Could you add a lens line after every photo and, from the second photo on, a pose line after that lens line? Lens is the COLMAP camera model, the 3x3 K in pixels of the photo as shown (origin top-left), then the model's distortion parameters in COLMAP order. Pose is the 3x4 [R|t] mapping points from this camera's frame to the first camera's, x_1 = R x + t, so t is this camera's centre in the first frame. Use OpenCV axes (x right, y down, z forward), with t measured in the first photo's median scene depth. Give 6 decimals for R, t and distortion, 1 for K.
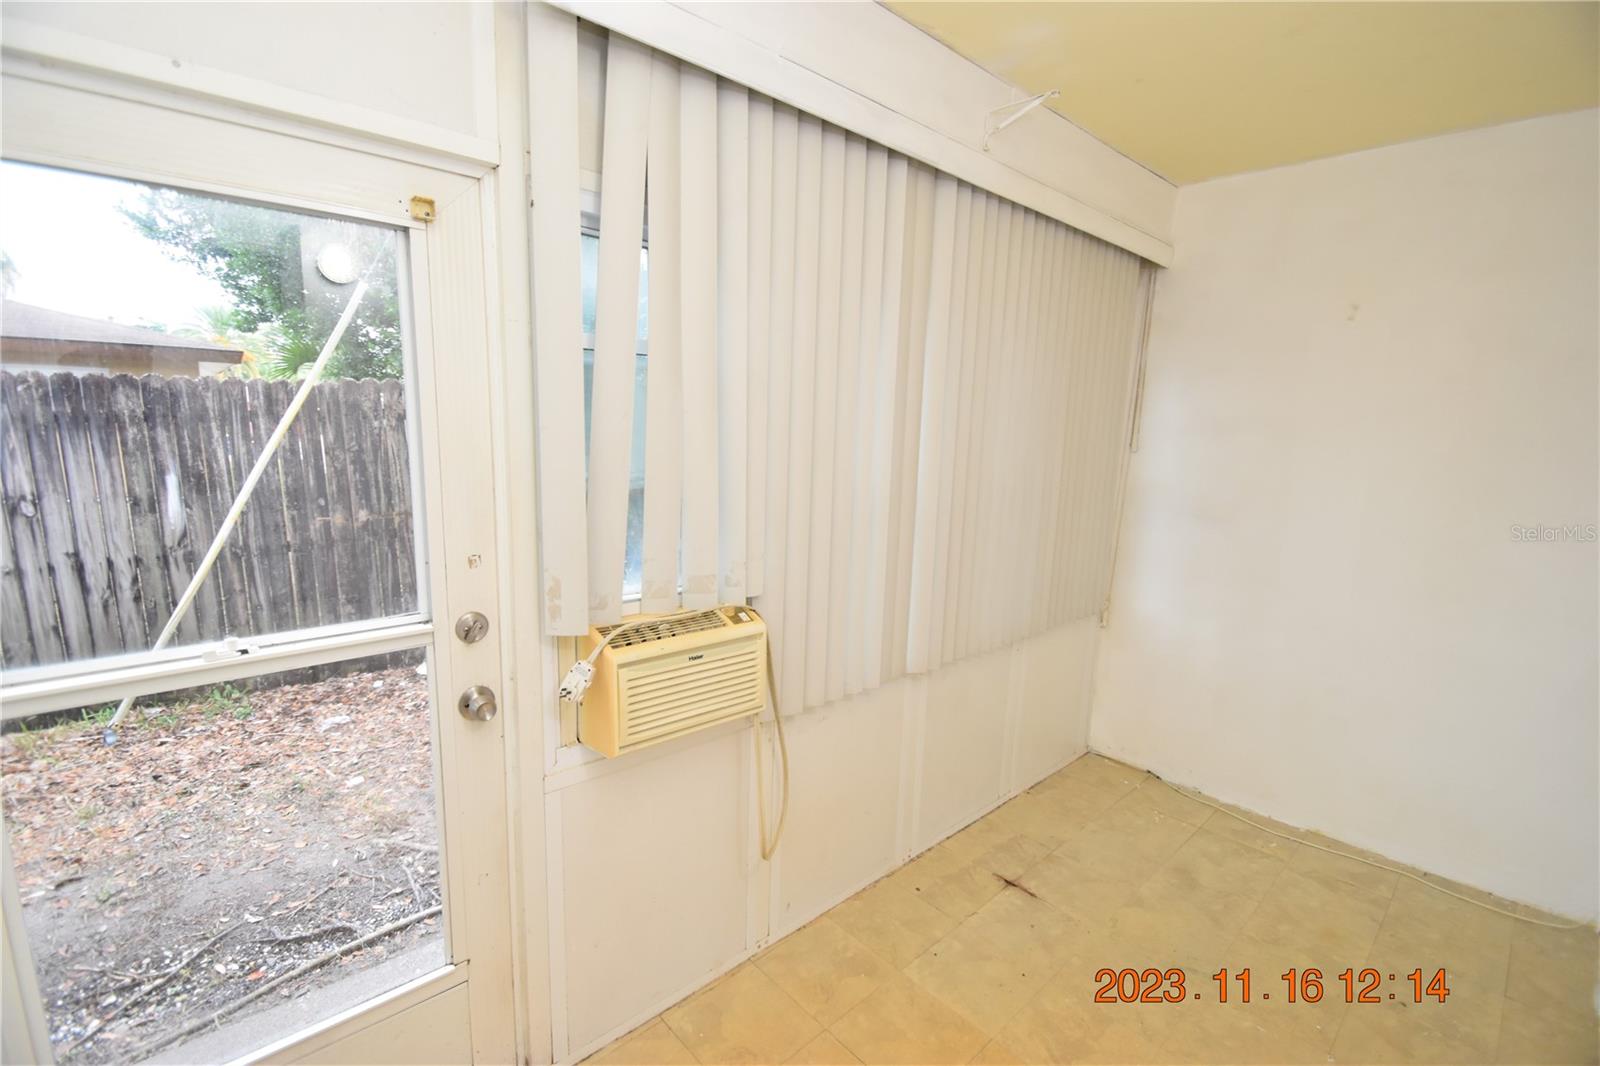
lens RADIAL K [[705.4, 0, 798.6], [0, 705.4, 544.2], [0, 0, 1]] dist [0.000535, -0.007143]
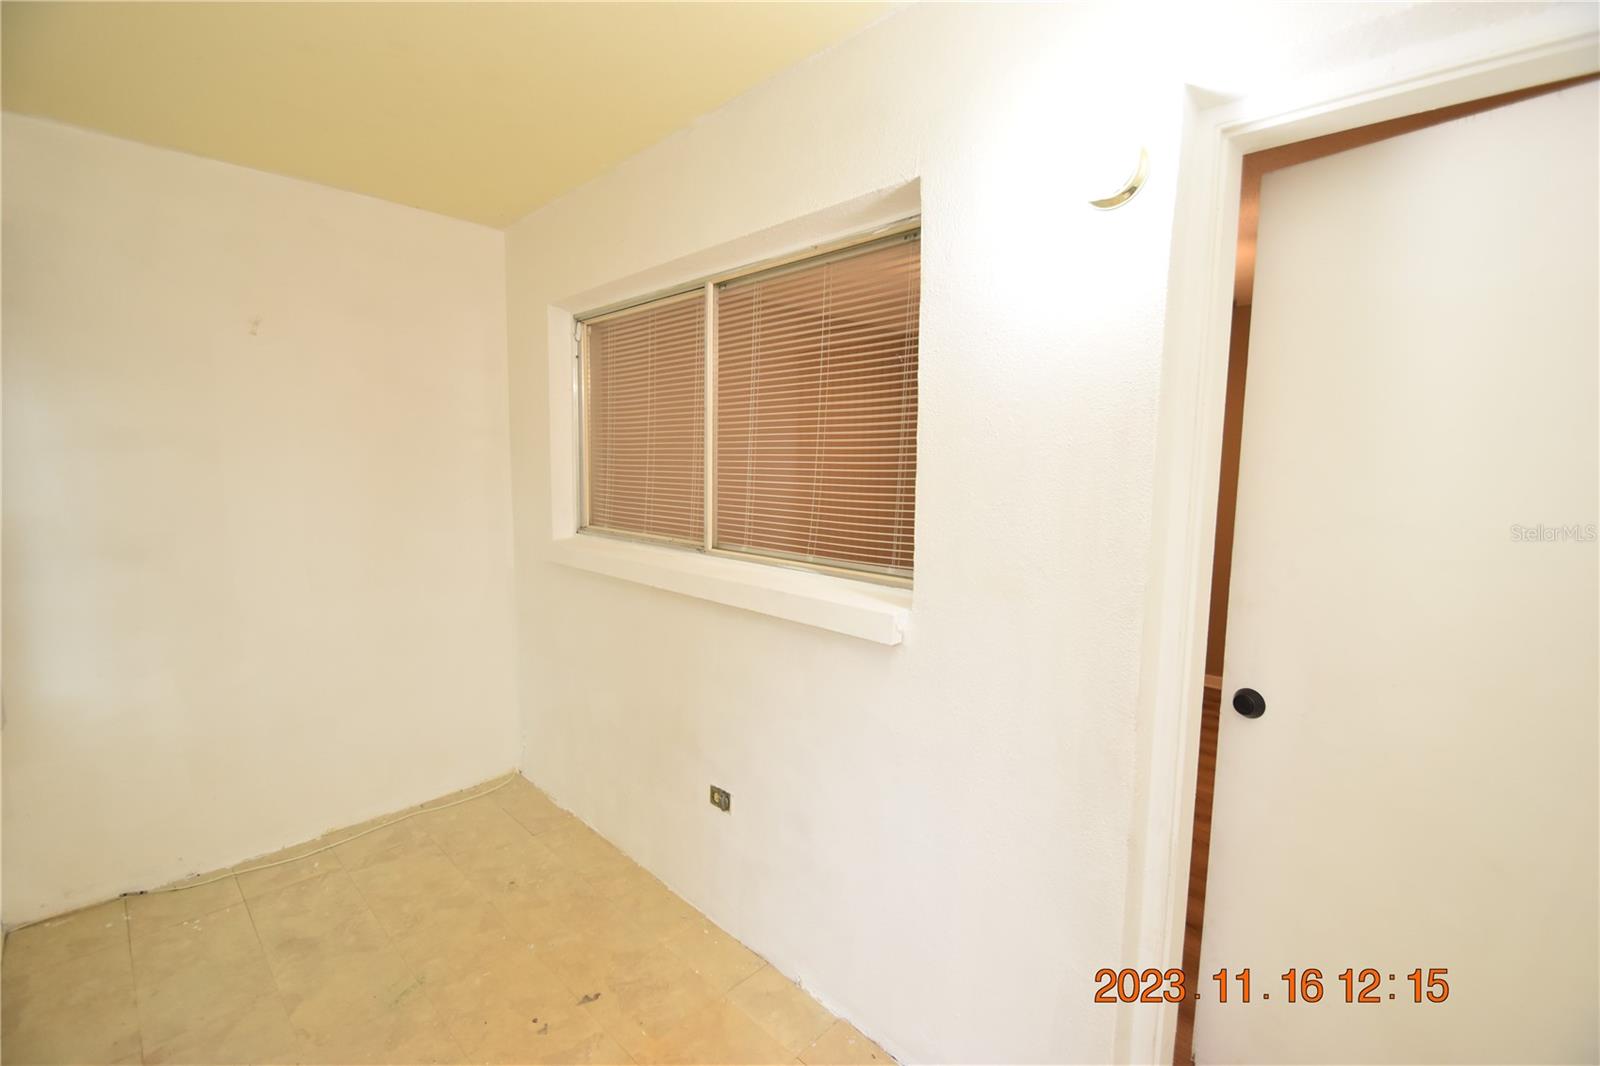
lens RADIAL K [[705.4, 0, 799.0], [0, 705.4, 531.1], [0, 0, 1]] dist [0.000535, -0.007143]
pose [[-0.055143, -0.124027, 0.990745, -0.264184], [0.153683, 0.979377, 0.131158, -0.050862], [-0.986580, 0.159493, -0.034945, 0.283736]]
